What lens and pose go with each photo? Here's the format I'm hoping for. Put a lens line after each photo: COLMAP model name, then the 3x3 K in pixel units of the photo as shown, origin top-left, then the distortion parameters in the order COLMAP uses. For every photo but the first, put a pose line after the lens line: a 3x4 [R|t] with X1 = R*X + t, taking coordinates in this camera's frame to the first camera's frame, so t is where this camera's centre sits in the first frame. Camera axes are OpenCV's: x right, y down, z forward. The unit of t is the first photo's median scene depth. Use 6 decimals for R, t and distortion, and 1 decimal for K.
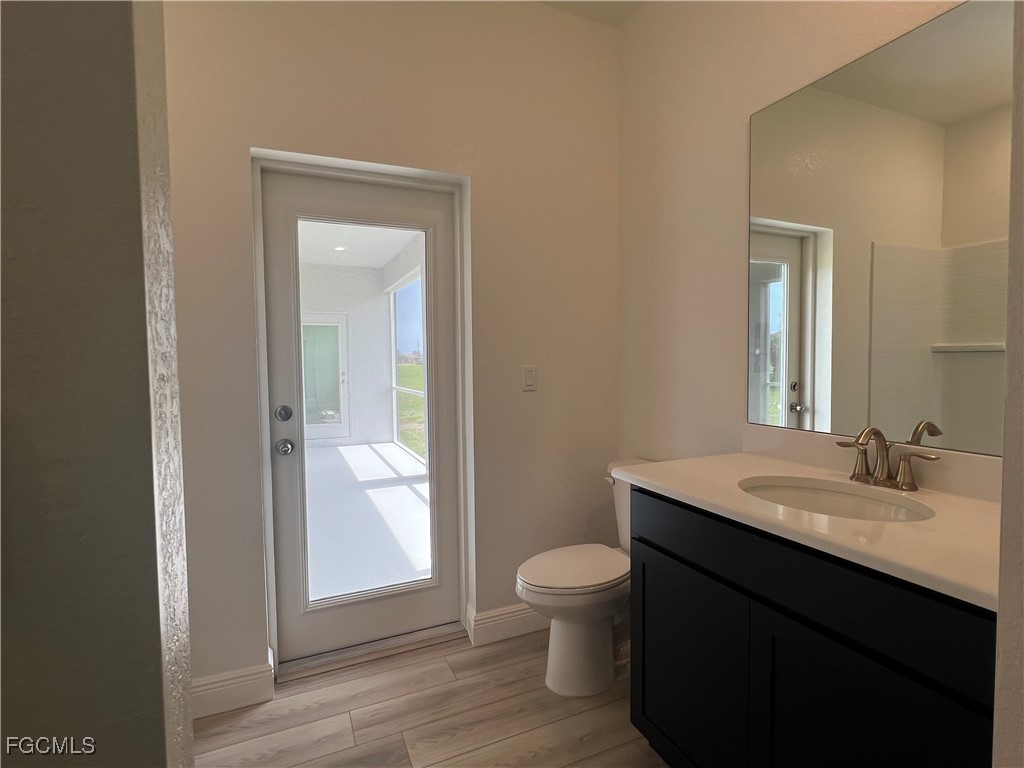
lens RADIAL K [[502.8, 0, 512.0], [0, 502.8, 384.0], [0, 0, 1]] dist [-0.006772, -0.000524]
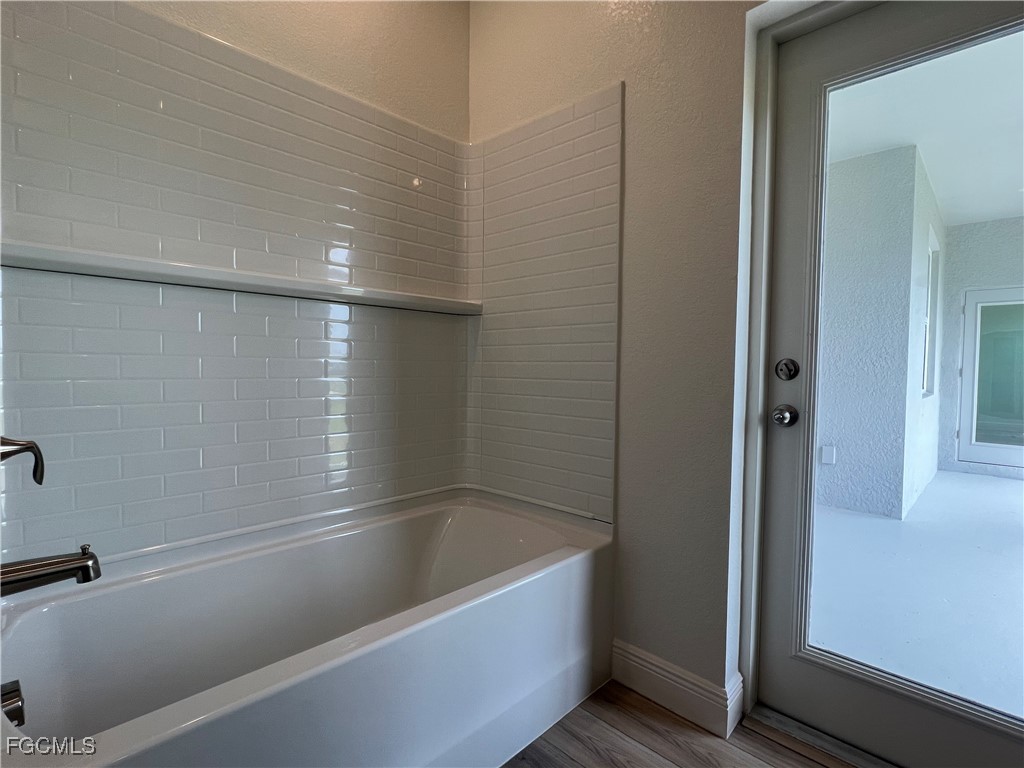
lens RADIAL K [[502.8, 0, 512.0], [0, 502.8, 384.0], [0, 0, 1]] dist [-0.006772, -0.000524]
pose [[0.361576, 0.052201, -0.930880, 0.077885], [-0.069210, 0.997179, 0.029036, 0.083561], [0.929770, 0.053927, 0.364169, 0.356328]]
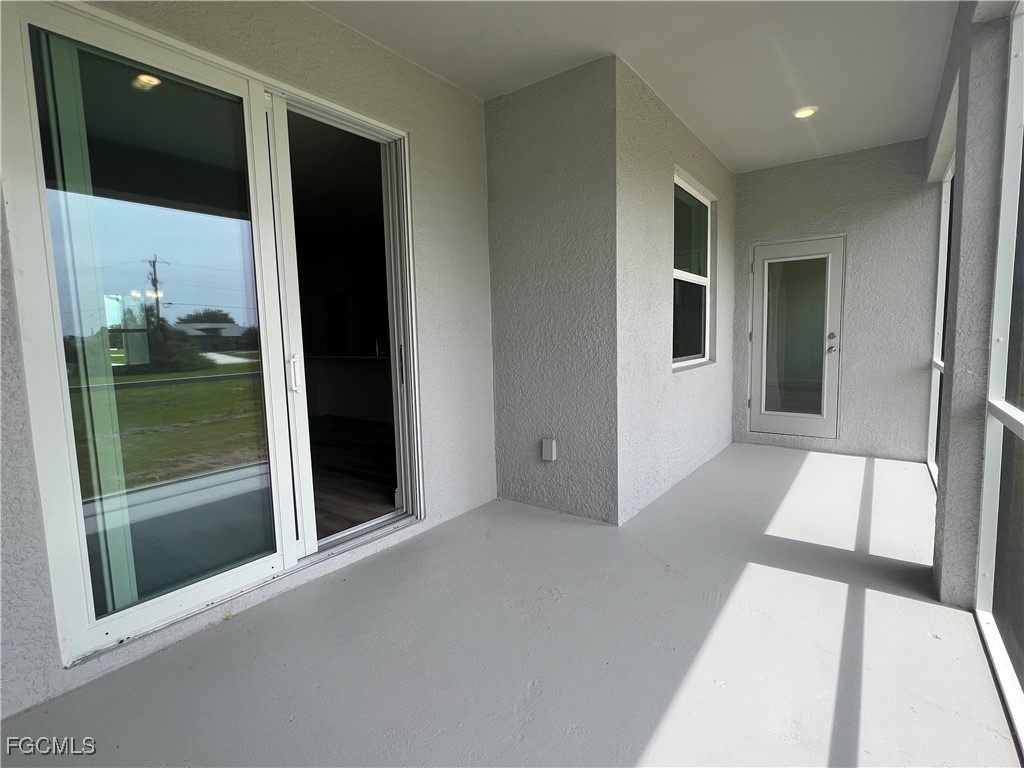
lens RADIAL K [[502.8, 0, 512.0], [0, 502.8, 384.0], [0, 0, 1]] dist [-0.006772, -0.000524]
pose [[0.488395, 0.089295, -0.868042, 0.043316], [-0.028626, 0.995855, 0.086338, -0.014816], [0.872153, -0.017319, 0.488927, 1.334810]]
